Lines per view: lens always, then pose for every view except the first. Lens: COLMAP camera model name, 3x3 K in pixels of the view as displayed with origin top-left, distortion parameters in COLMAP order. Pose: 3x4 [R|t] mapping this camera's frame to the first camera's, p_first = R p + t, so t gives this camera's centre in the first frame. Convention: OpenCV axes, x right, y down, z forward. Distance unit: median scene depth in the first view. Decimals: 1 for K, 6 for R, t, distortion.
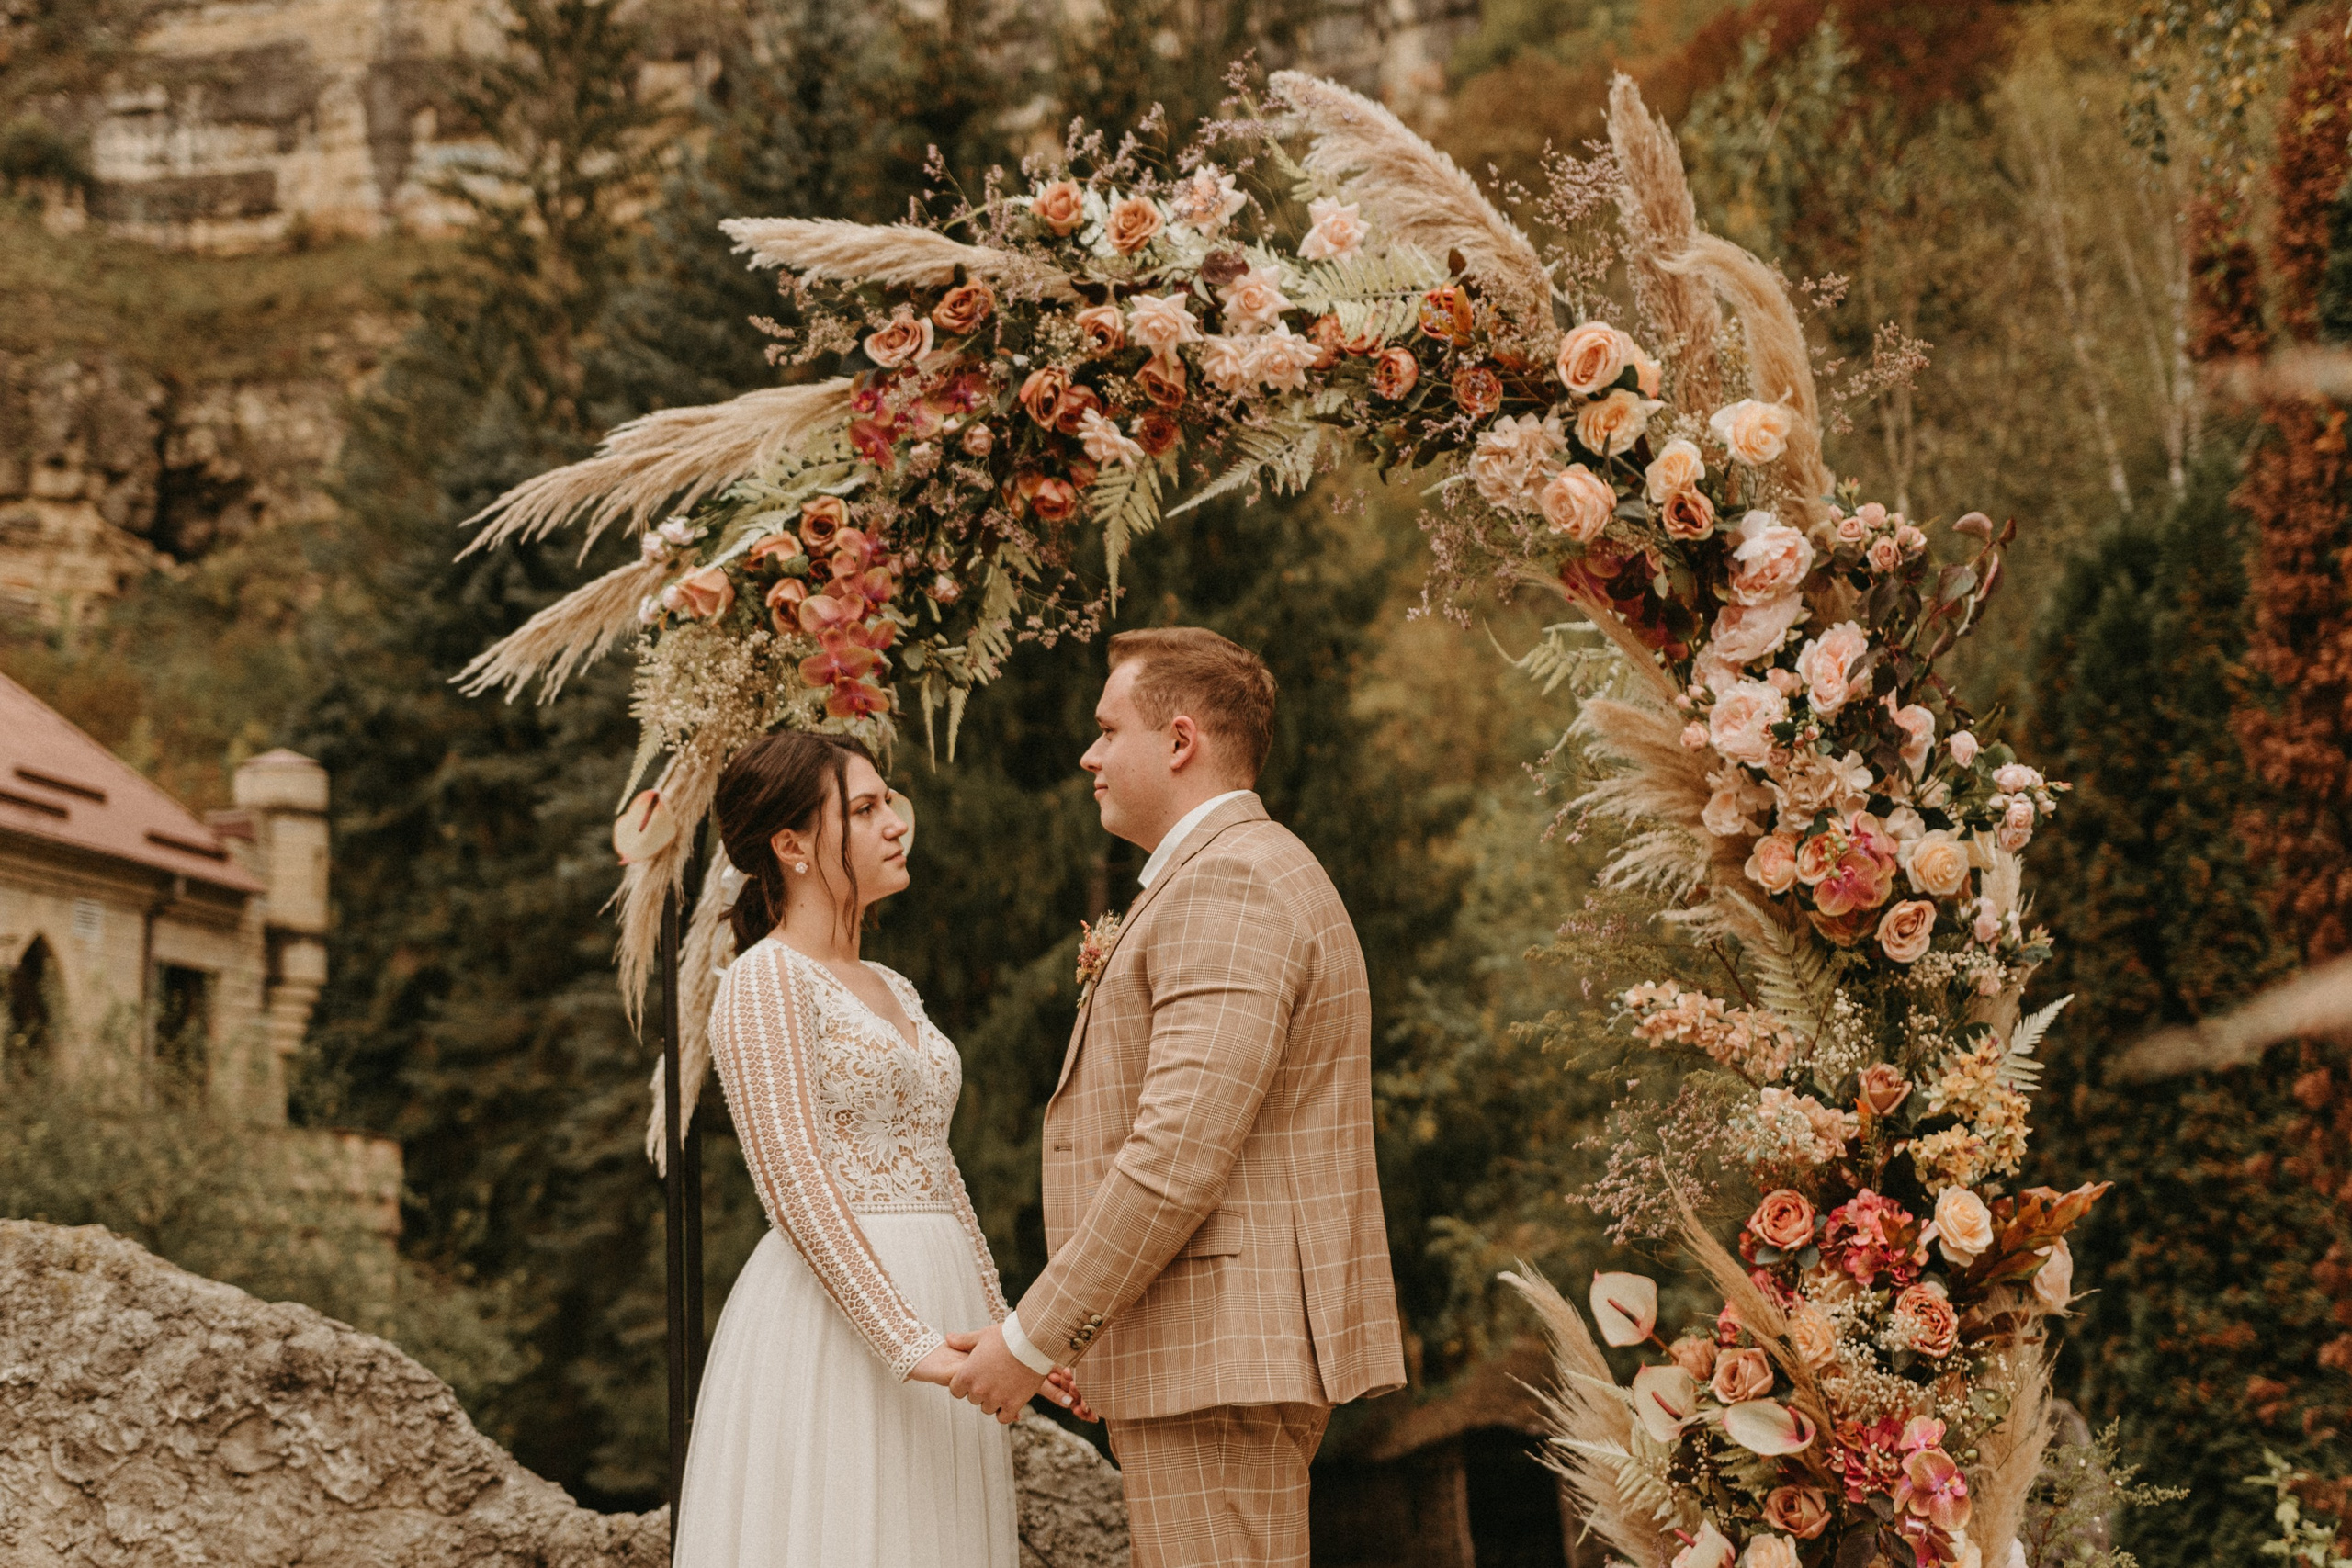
lens RADIAL K [[3655.9, 0, 1135.4], [0, 3655.9, 801.6], [0, 0, 1]] dist [0.105010, 0.000000]
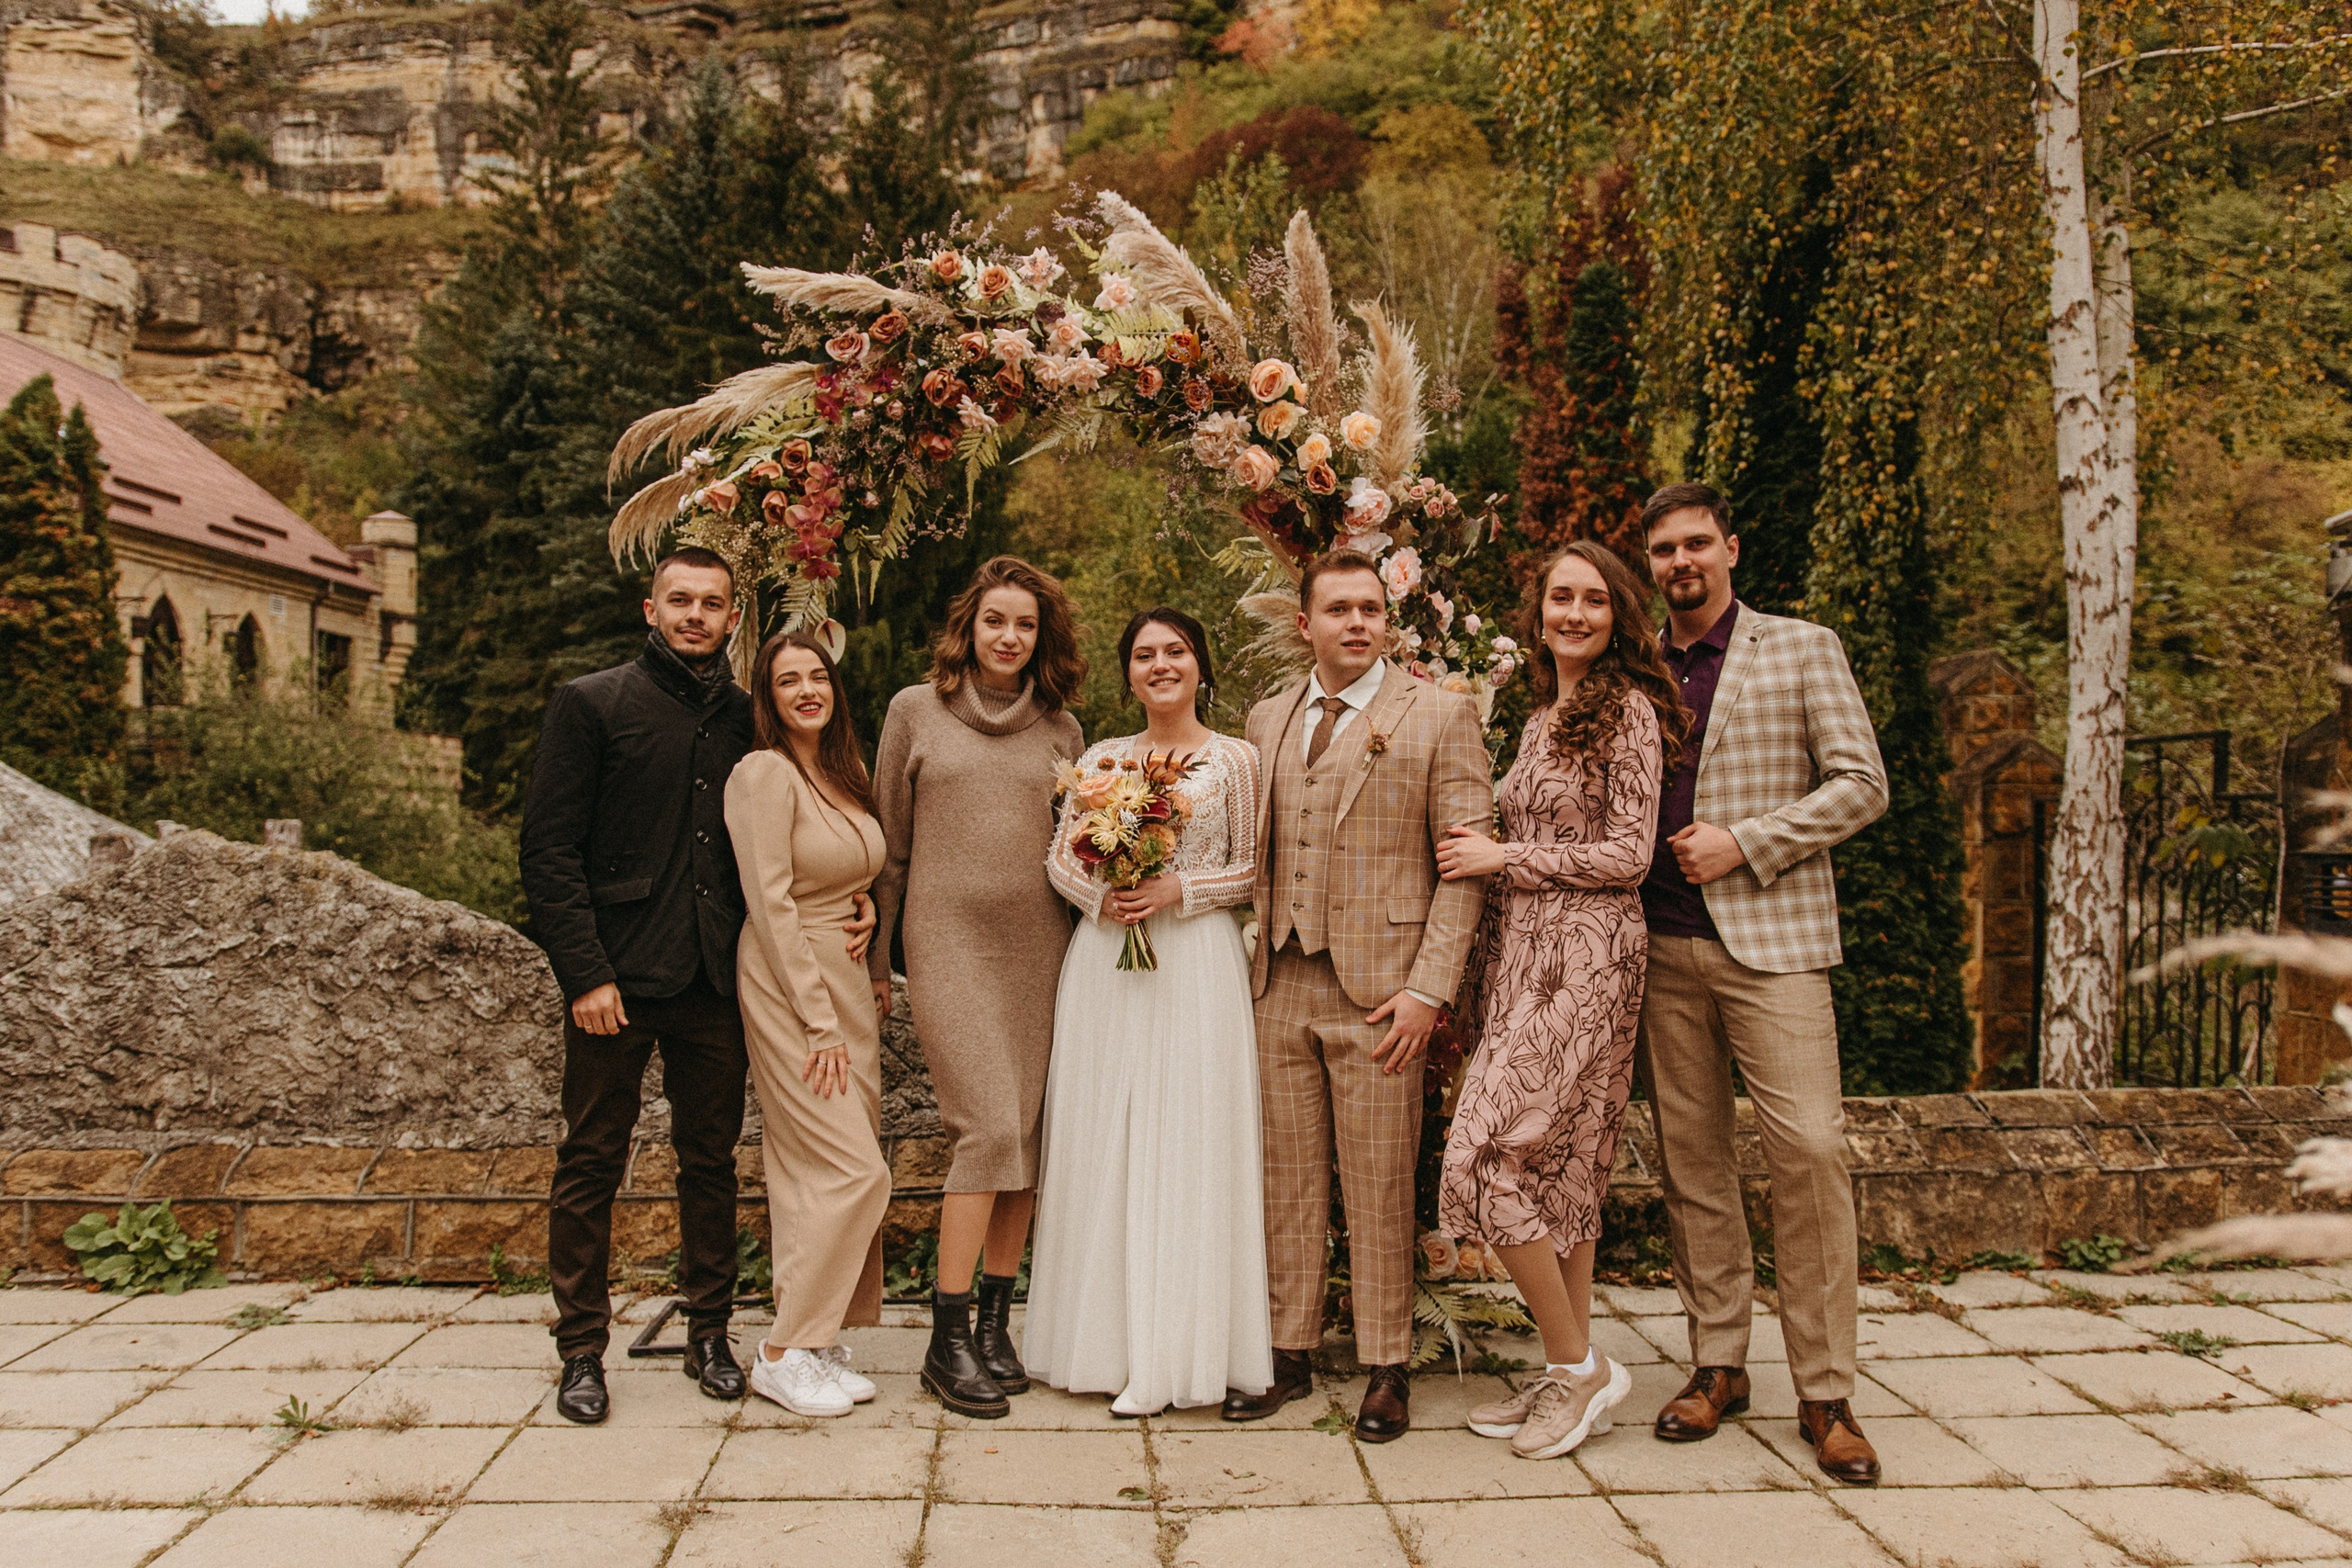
lens RADIAL K [[1992.3, 0, 1200.3], [0, 1992.3, 825.1], [0, 0, 1]] dist [-0.090979, 0.088291]
pose [[0.985689, 0.021269, 0.167226, -0.052172], [-0.043612, 0.990410, 0.131096, -0.036700], [-0.162834, -0.136513, 0.977164, 0.088649]]
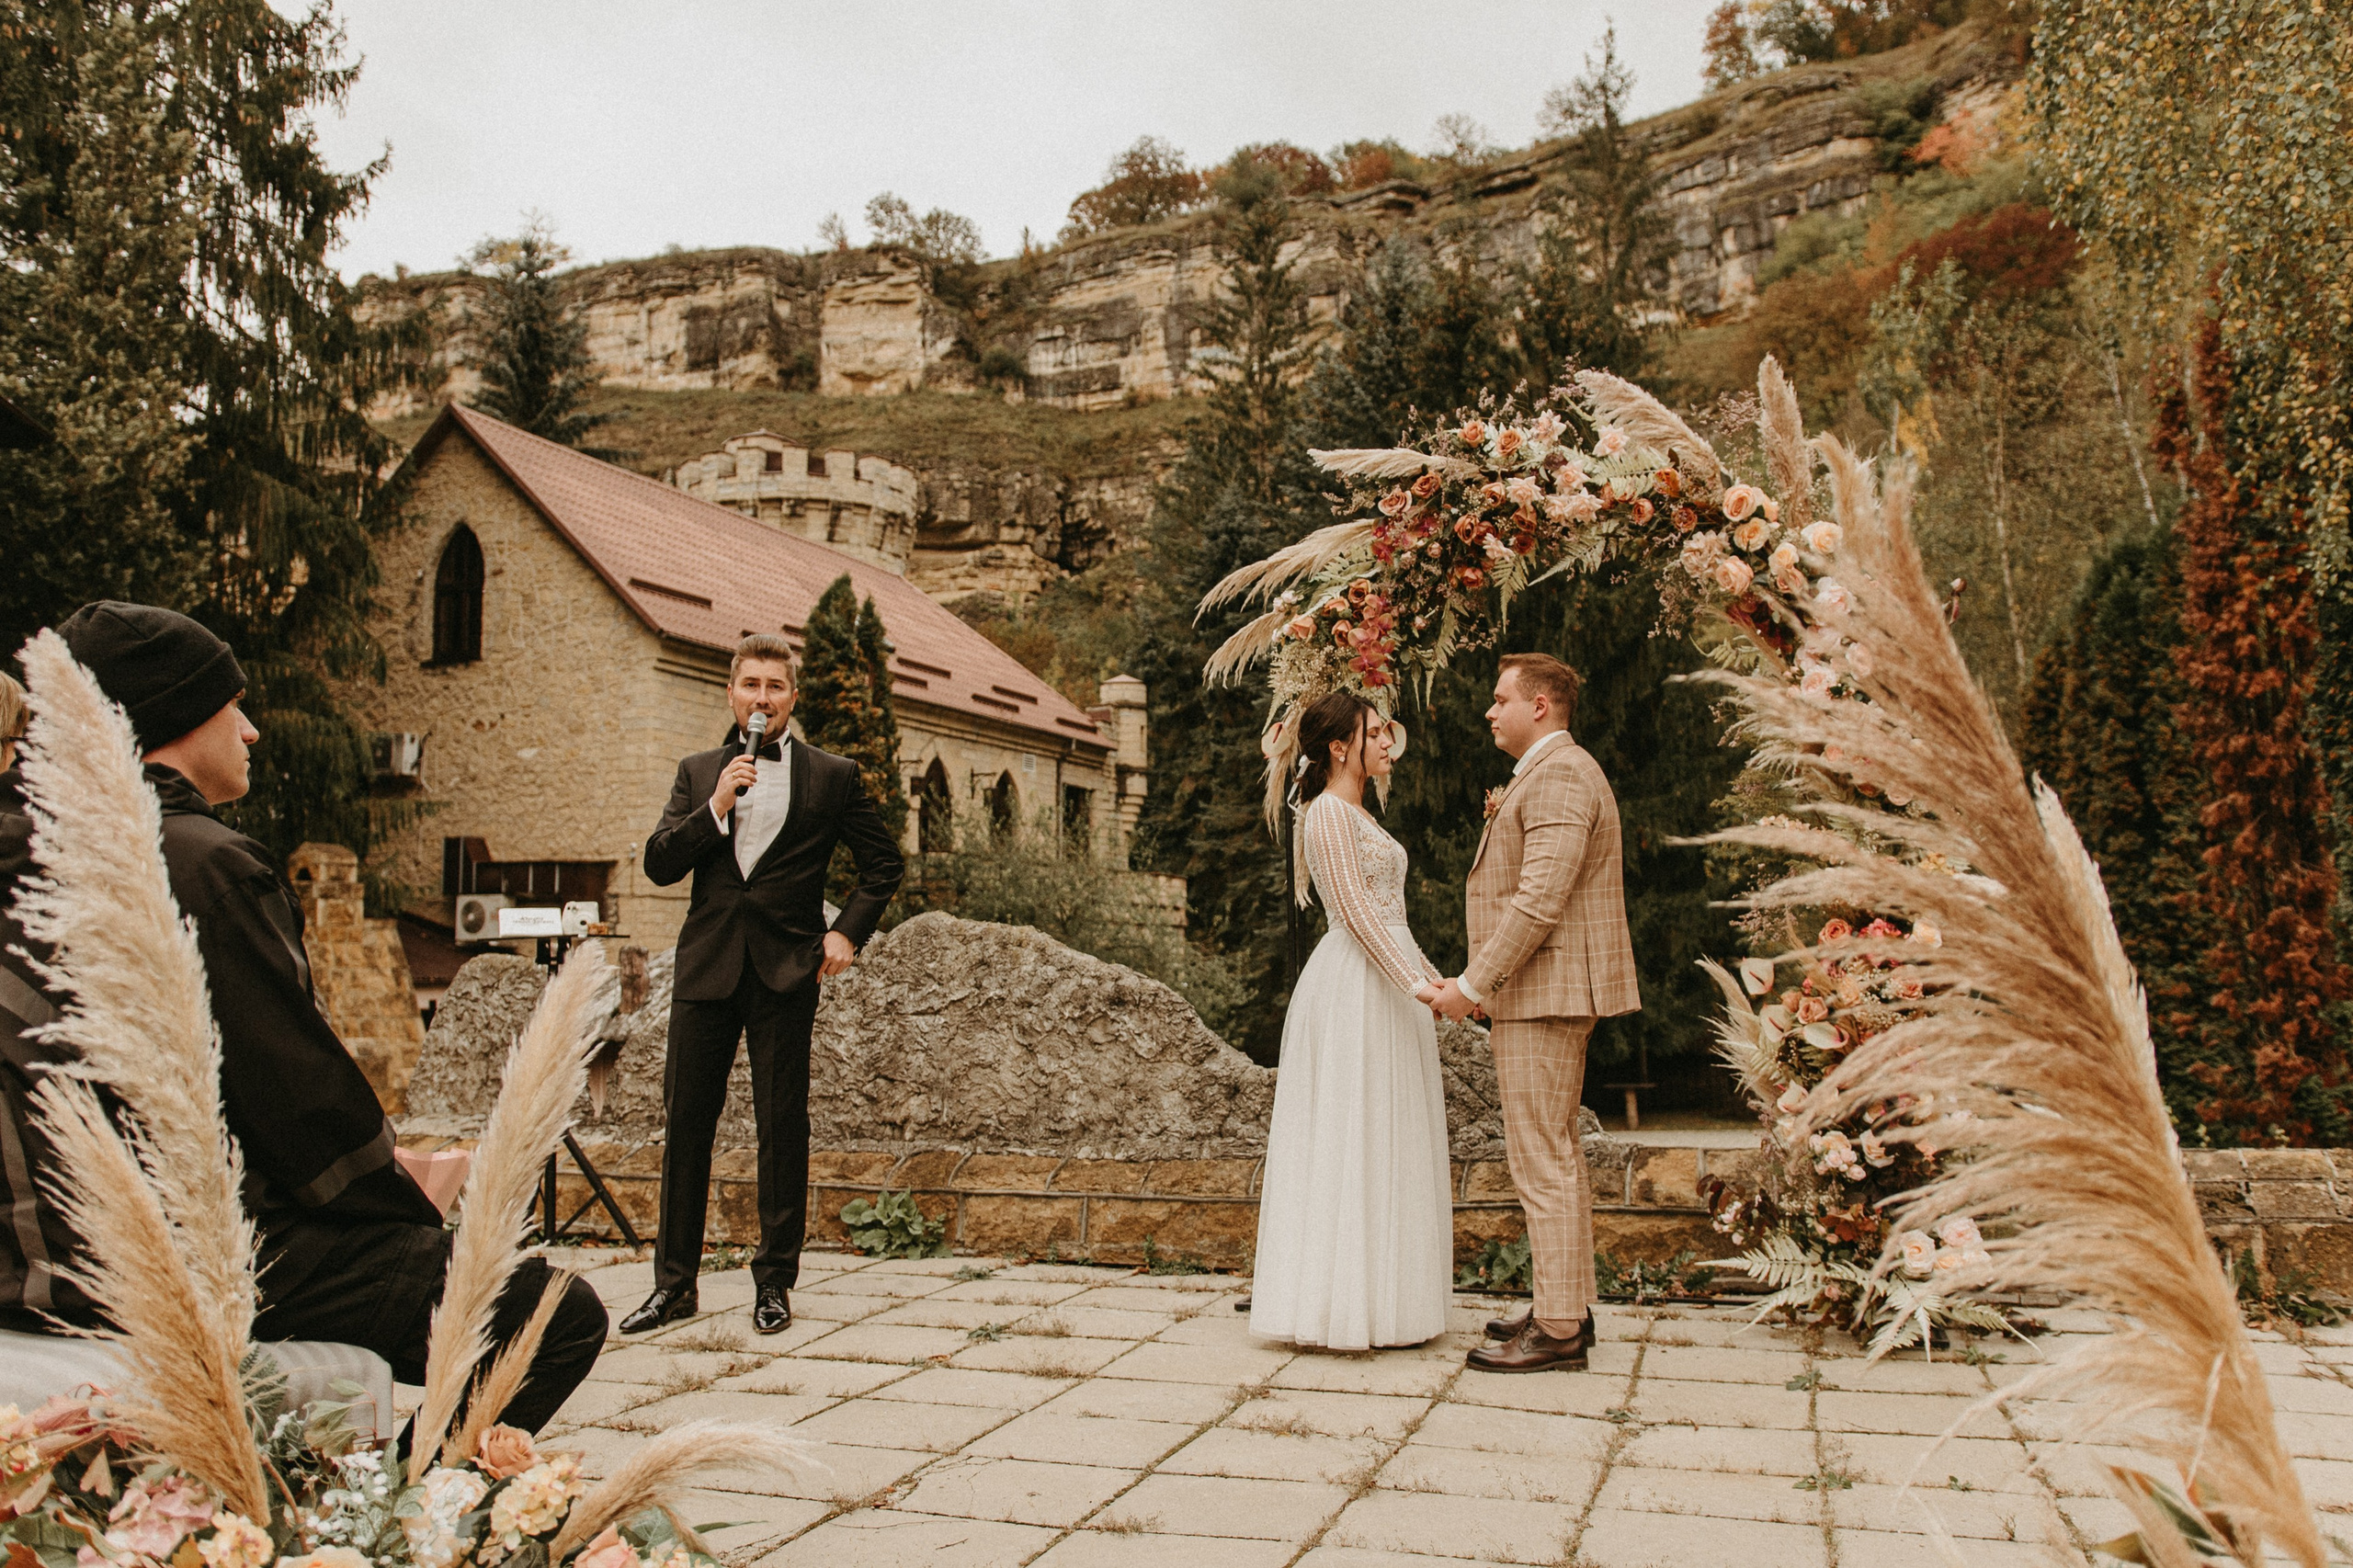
lens RADIAL K [[1993.3, 0, 1161.8], [0, 1993.3, 796.9], [0, 0, 1]] dist [-0.090979, 0.088291]
pose [[0.977787, -0.003071, -0.209579, 0.039992], [0.014075, 0.998598, 0.051038, -0.020075], [0.209129, -0.052854, 0.976459, -0.118851]]
